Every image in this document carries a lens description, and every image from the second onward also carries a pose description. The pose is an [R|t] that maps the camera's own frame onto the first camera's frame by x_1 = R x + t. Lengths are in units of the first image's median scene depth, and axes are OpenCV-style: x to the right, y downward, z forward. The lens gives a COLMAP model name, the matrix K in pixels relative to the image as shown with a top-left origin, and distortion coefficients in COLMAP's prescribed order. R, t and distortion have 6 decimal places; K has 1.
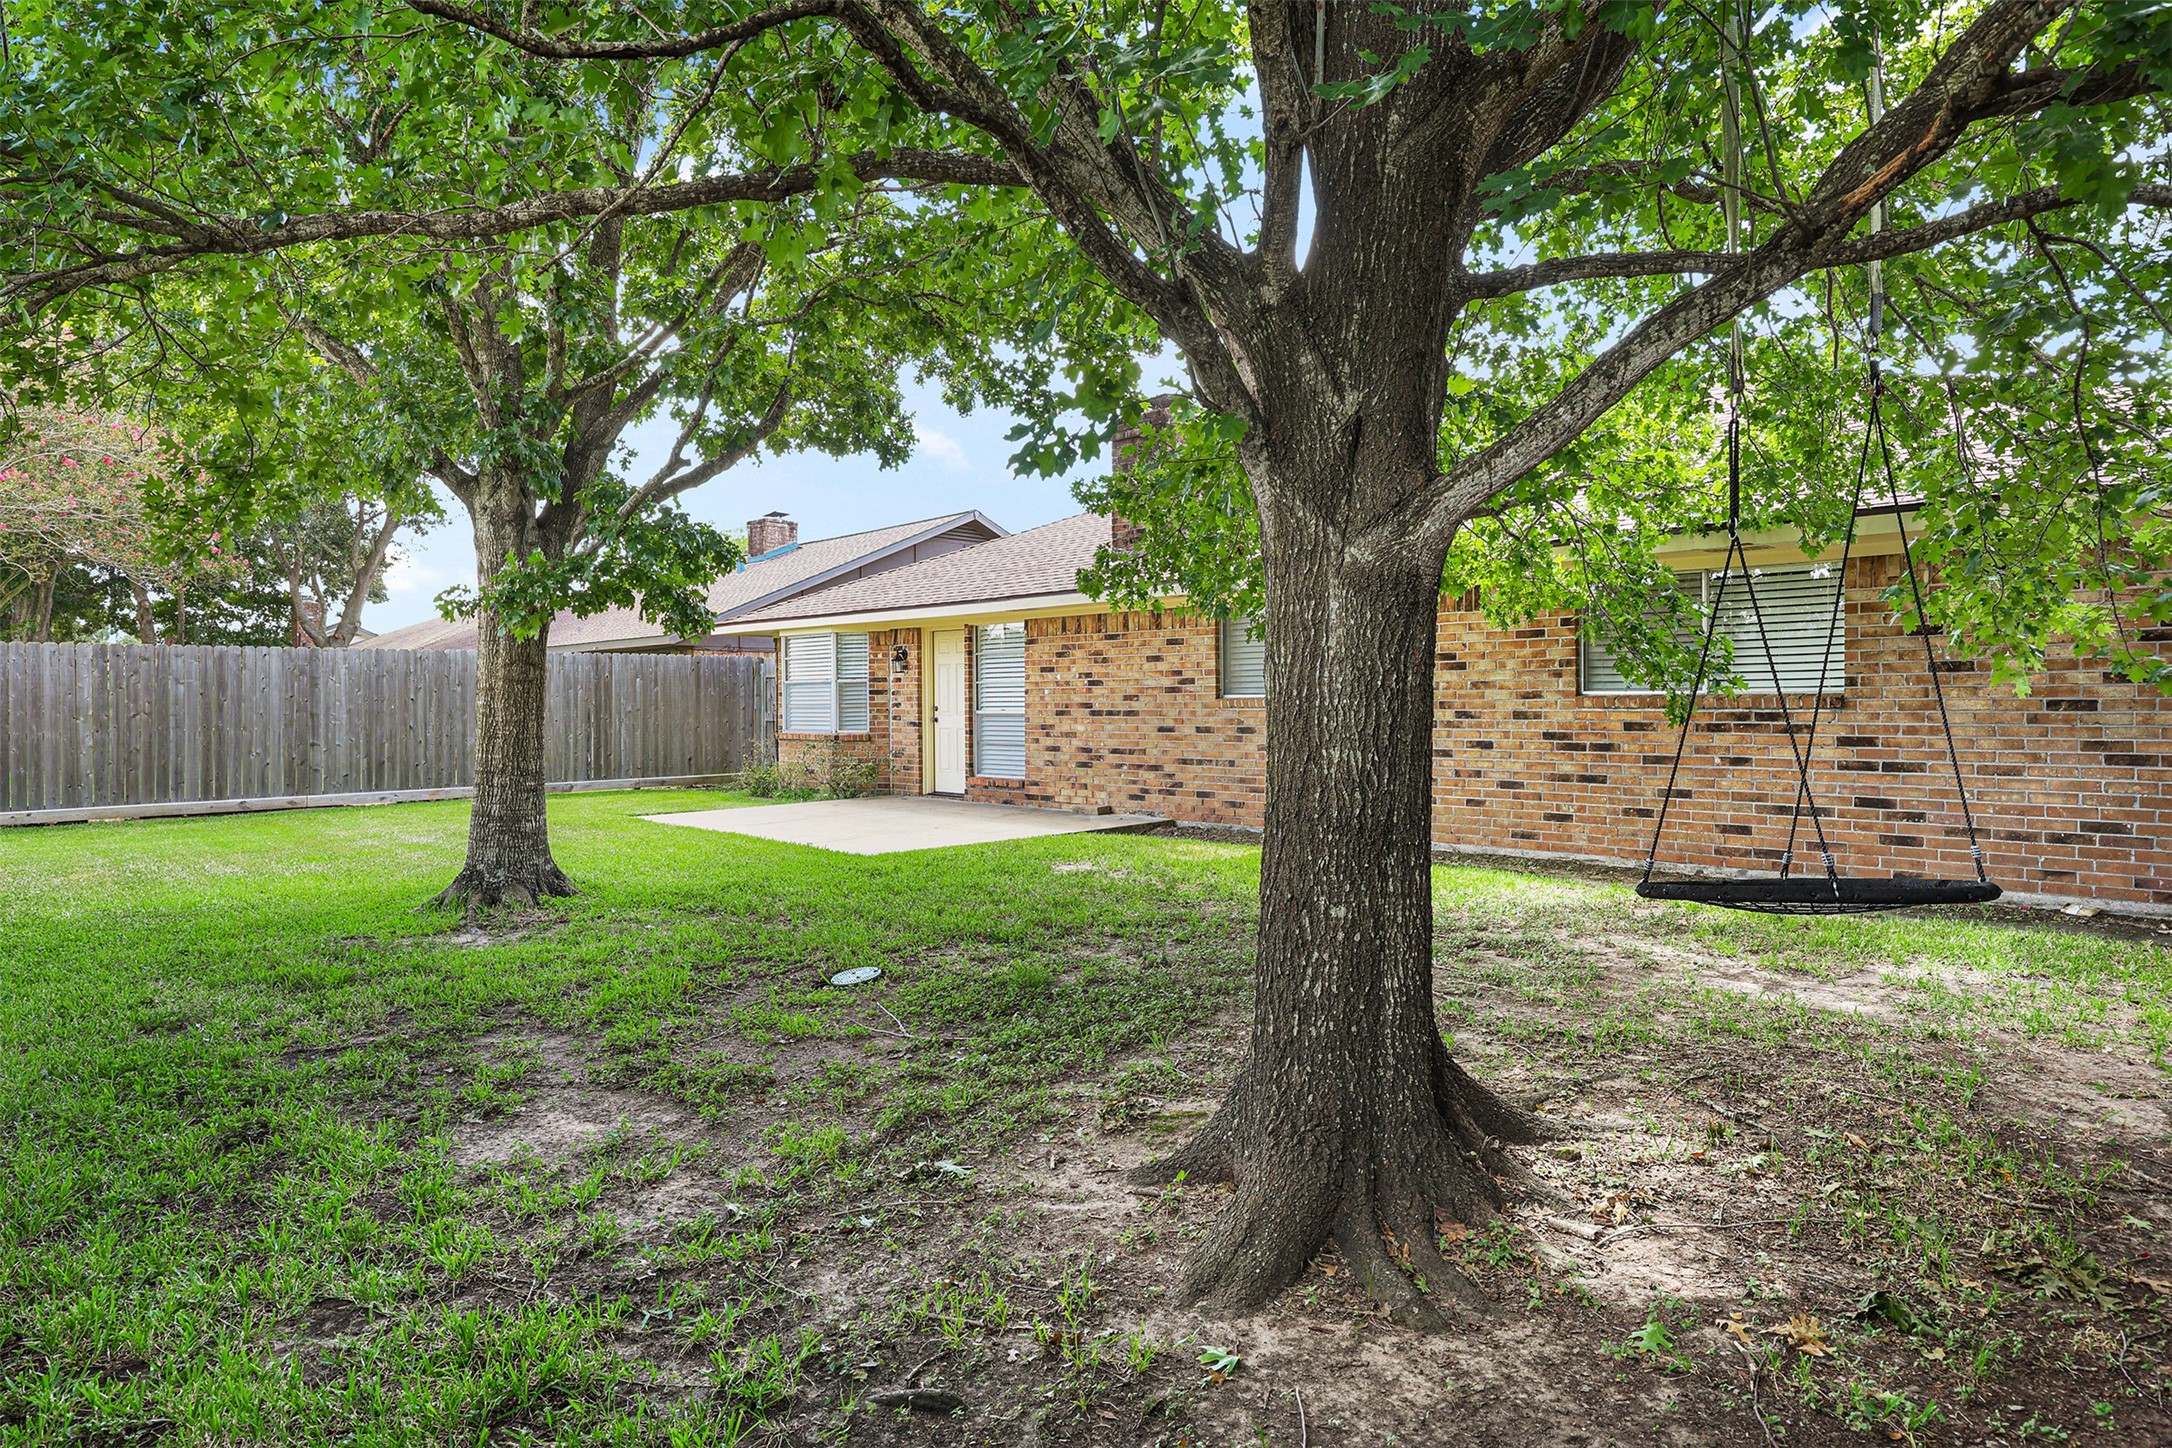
lens RADIAL K [[1342.8, 0, 1080.2], [0, 1342.8, 719.3], [0, 0, 1]] dist [0.031385, -0.015701]
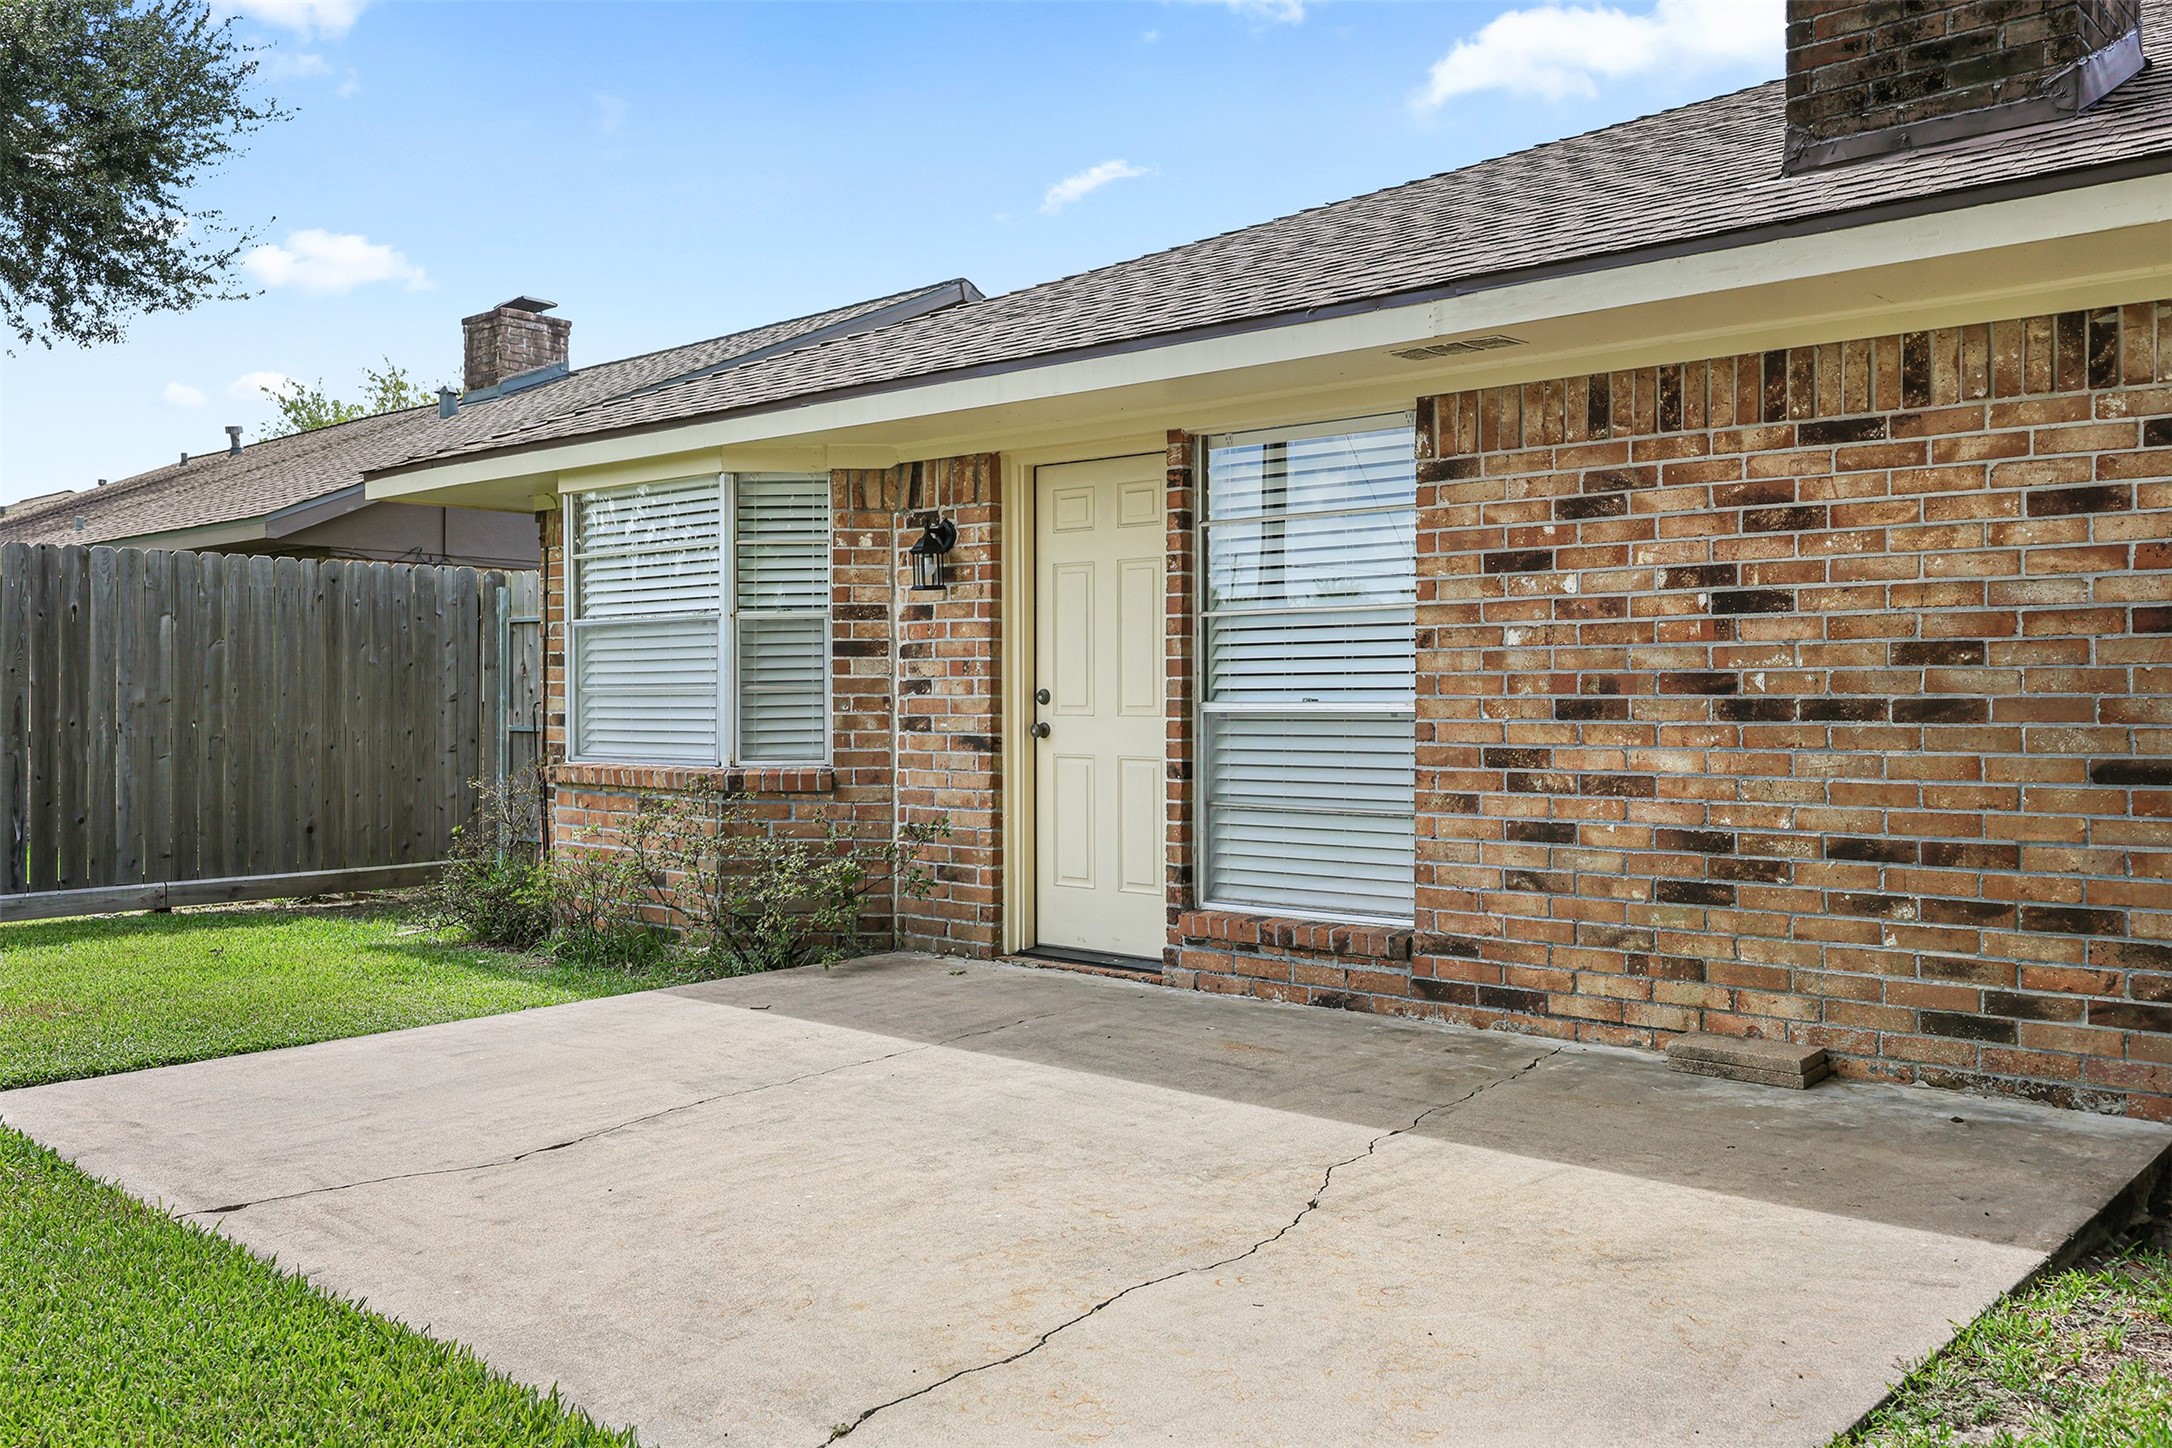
lens RADIAL K [[1838.0, 0, 1091.6], [0, 1838.0, 726.1], [0, 0, 1]] dist [0.001402, 0.000400]
pose [[0.995881, 0.006982, 0.090397, -0.144413], [-0.006627, 0.999969, -0.004230, 0.001119], [-0.090424, 0.003613, 0.995897, 0.573450]]
